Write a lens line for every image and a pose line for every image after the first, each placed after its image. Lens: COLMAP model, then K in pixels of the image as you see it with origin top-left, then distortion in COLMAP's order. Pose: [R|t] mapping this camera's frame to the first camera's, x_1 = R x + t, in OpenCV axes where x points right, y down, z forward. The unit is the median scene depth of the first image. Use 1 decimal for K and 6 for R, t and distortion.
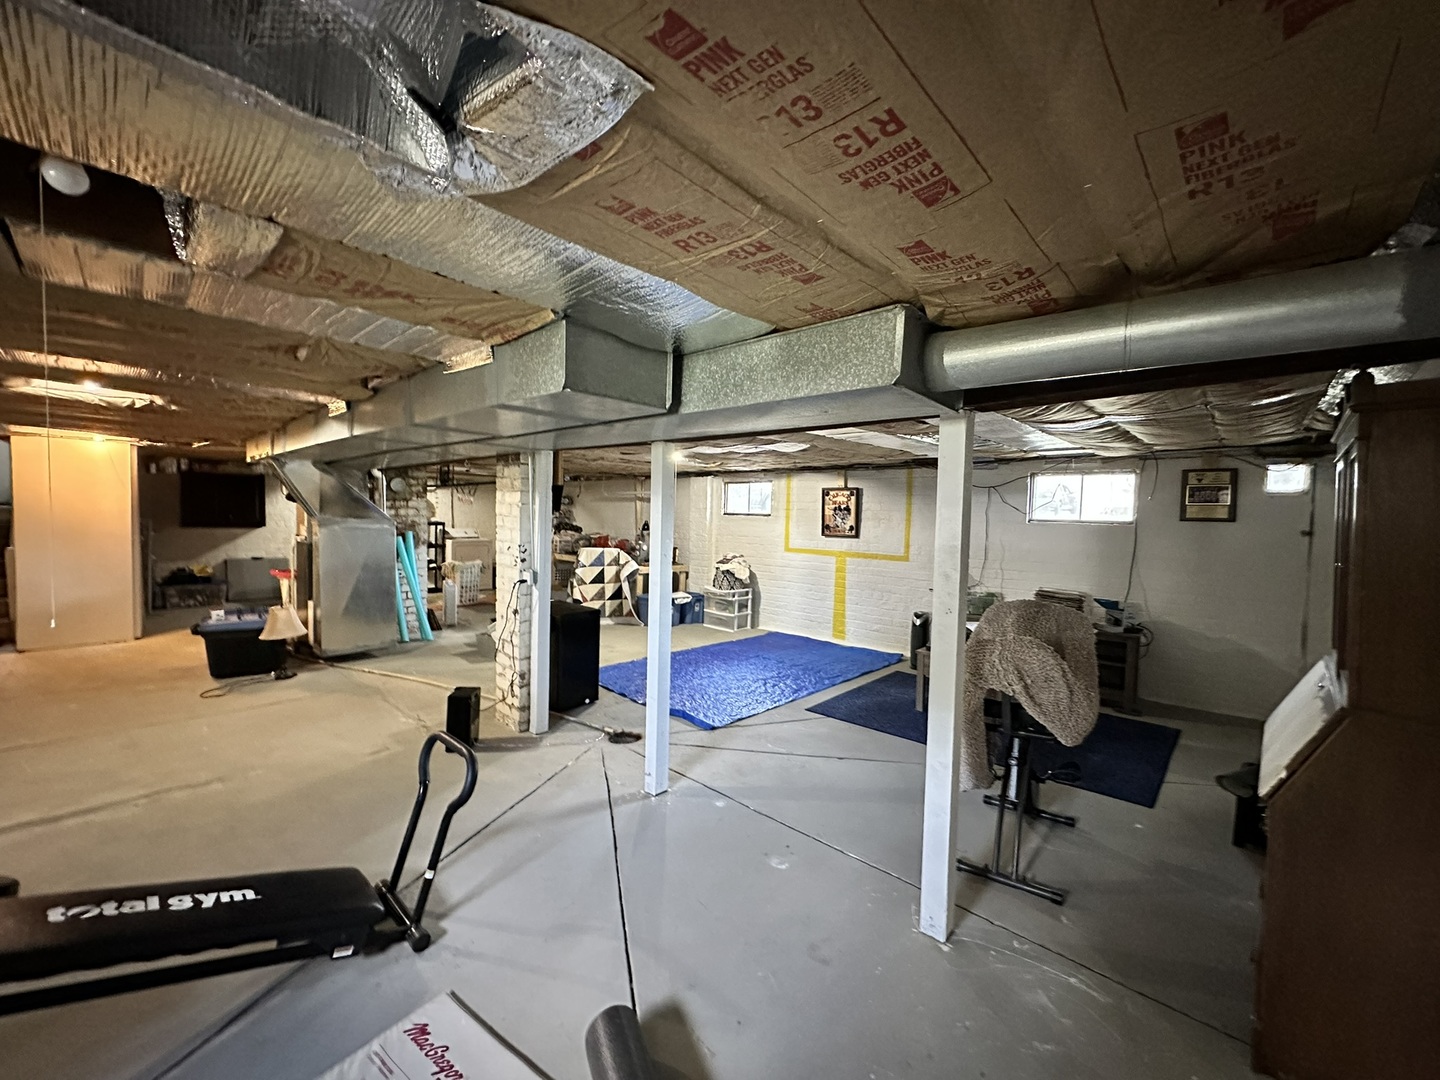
lens RADIAL K [[575.7, 0, 714.3], [0, 575.7, 540.6], [0, 0, 1]] dist [-0.000071, 0.000063]
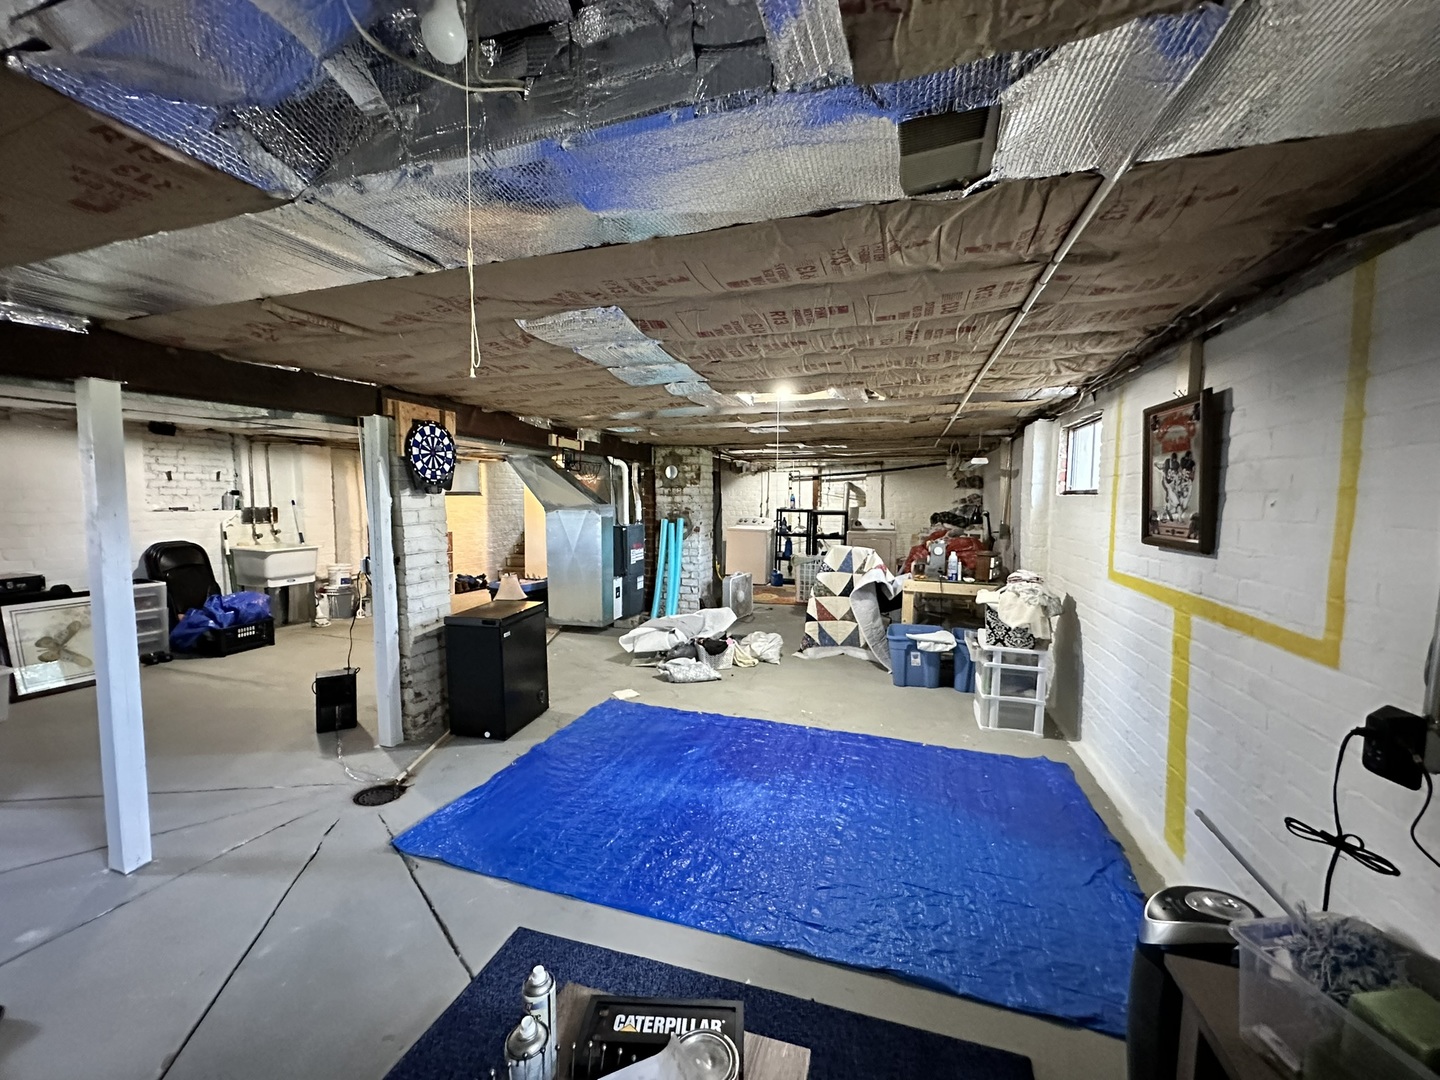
lens RADIAL K [[575.7, 0, 714.3], [0, 575.7, 540.6], [0, 0, 1]] dist [-0.000071, 0.000063]
pose [[0.438270, 0.046240, -0.897653, 0.399251], [-0.035933, 0.998779, 0.033905, -0.013348], [0.898125, 0.017396, 0.439396, 0.618991]]
